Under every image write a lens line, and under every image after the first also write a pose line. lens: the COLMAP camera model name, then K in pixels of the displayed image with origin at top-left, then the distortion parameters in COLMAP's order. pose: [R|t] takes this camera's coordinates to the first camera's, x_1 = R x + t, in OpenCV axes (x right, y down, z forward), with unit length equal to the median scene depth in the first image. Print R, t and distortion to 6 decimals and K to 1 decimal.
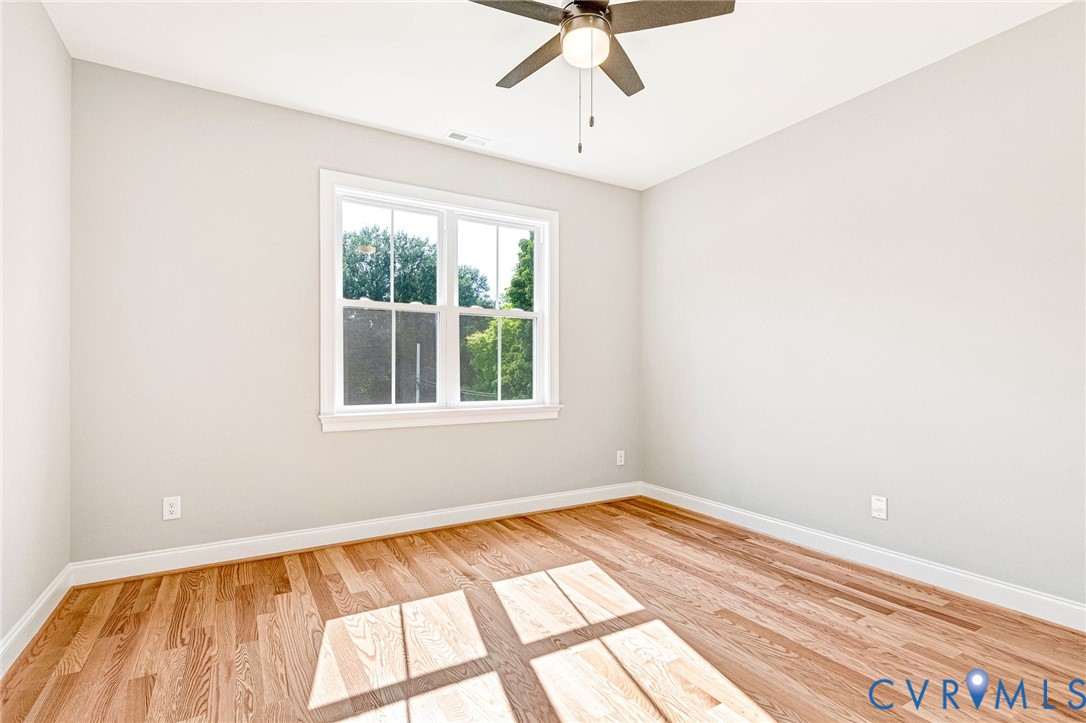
lens RADIAL K [[515.7, 0, 545.8], [0, 515.7, 368.7], [0, 0, 1]] dist [0.004289, -0.000315]
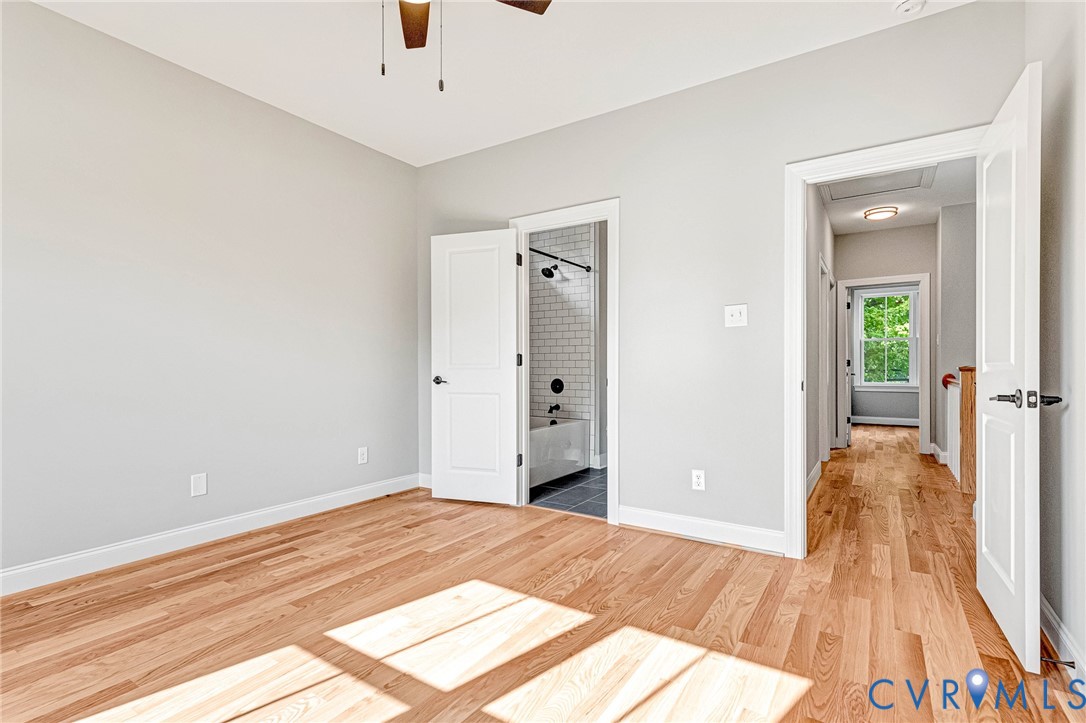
lens RADIAL K [[515.7, 0, 545.8], [0, 515.7, 368.7], [0, 0, 1]] dist [0.004289, -0.000315]
pose [[-0.439216, -0.006578, 0.898357, -0.605779], [-0.002515, 0.999978, 0.006092, 0.031964], [-0.898378, 0.000417, -0.439223, 0.876081]]
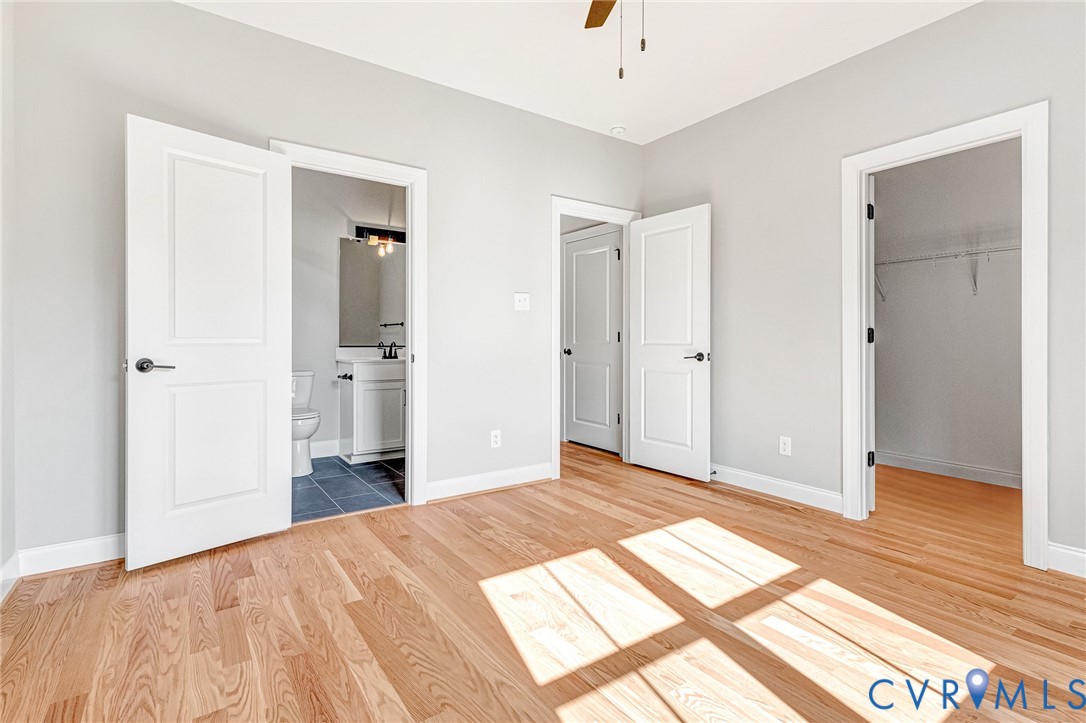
lens RADIAL K [[518.8, 0, 546.5], [0, 518.8, 339.4], [0, 0, 1]] dist [0.012847, -0.000121]
pose [[-0.997210, -0.003799, -0.074546, 0.214830], [-0.003475, 0.999984, -0.004467, 0.032785], [0.074561, -0.004195, -0.997208, 1.406101]]
